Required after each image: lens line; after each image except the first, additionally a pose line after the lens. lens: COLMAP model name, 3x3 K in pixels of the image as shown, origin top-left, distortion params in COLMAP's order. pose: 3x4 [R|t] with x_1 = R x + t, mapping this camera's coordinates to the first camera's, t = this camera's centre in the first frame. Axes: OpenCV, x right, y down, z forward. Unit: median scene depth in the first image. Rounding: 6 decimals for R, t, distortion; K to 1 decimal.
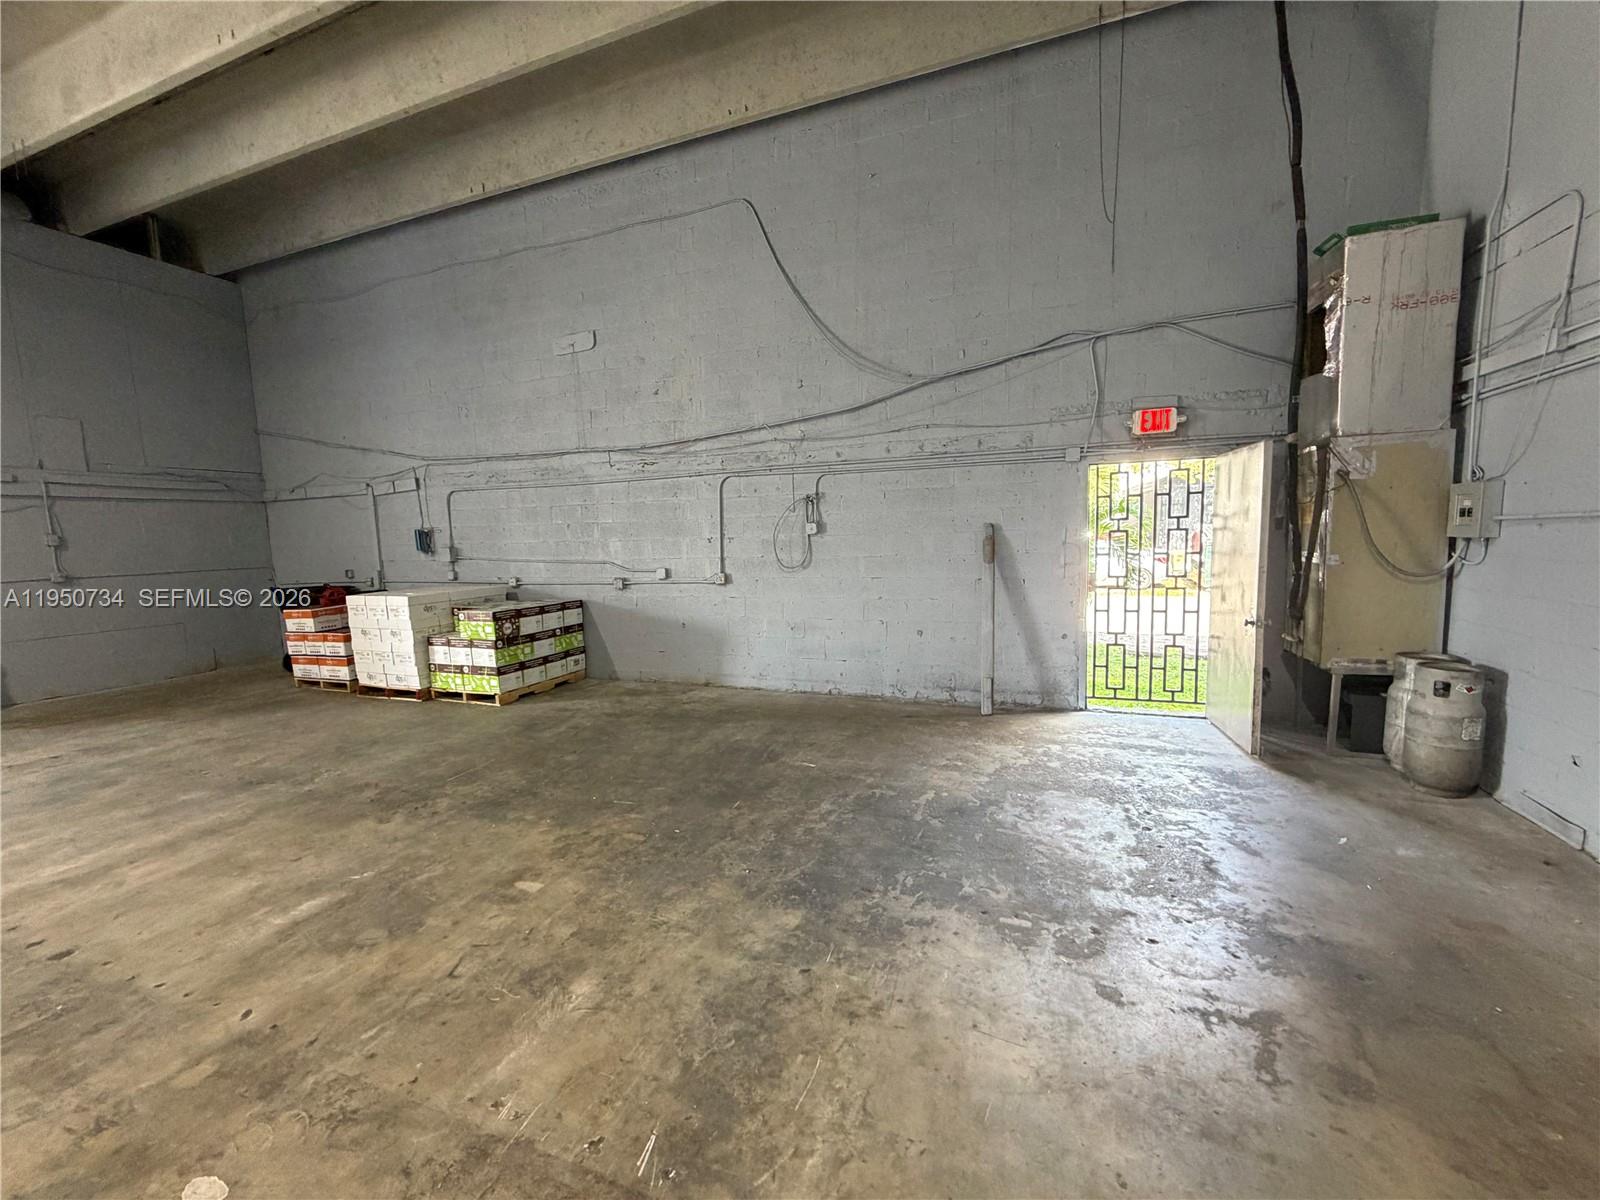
lens RADIAL K [[640.5, 0, 797.9], [0, 640.5, 603.3], [0, 0, 1]] dist [-0.000329, -0.000113]
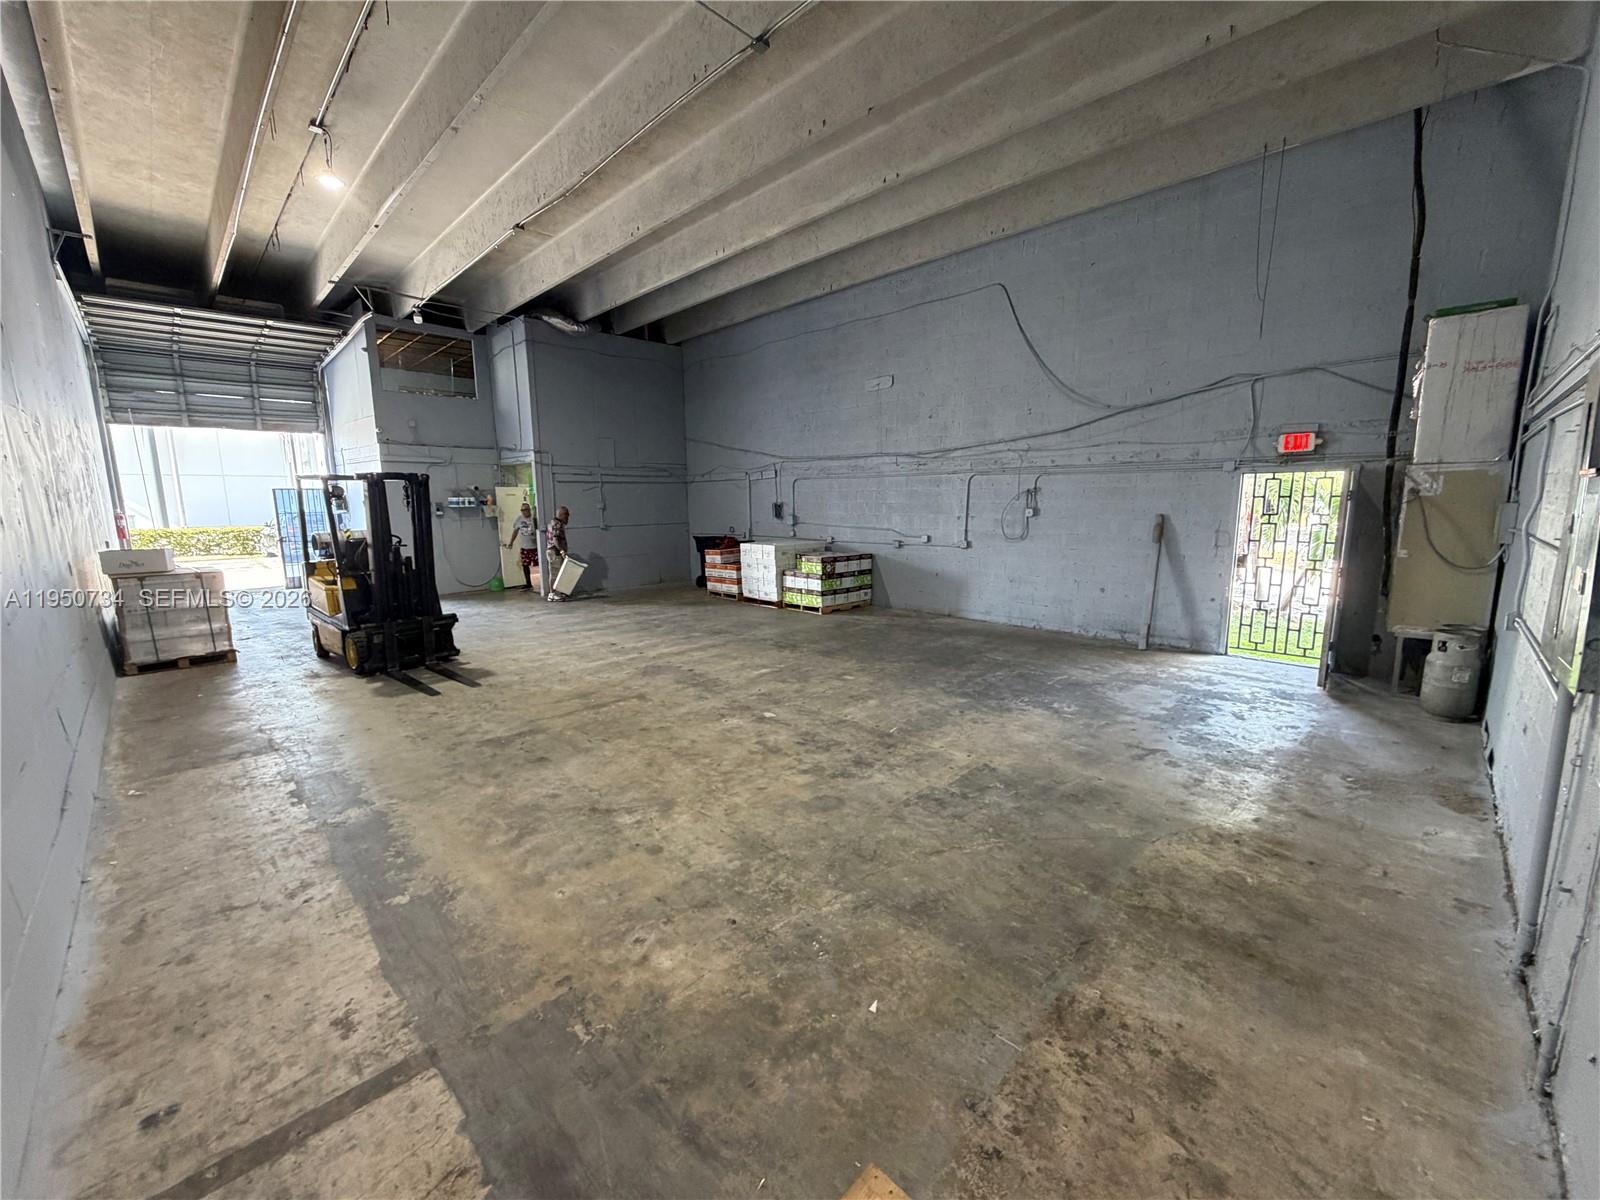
lens RADIAL K [[640.5, 0, 797.9], [0, 640.5, 603.3], [0, 0, 1]] dist [-0.000329, -0.000113]
pose [[0.910898, 0.086831, -0.403392, 0.145061], [-0.061988, 0.995310, 0.074267, 0.011622], [0.407948, -0.042644, 0.912009, -0.533241]]
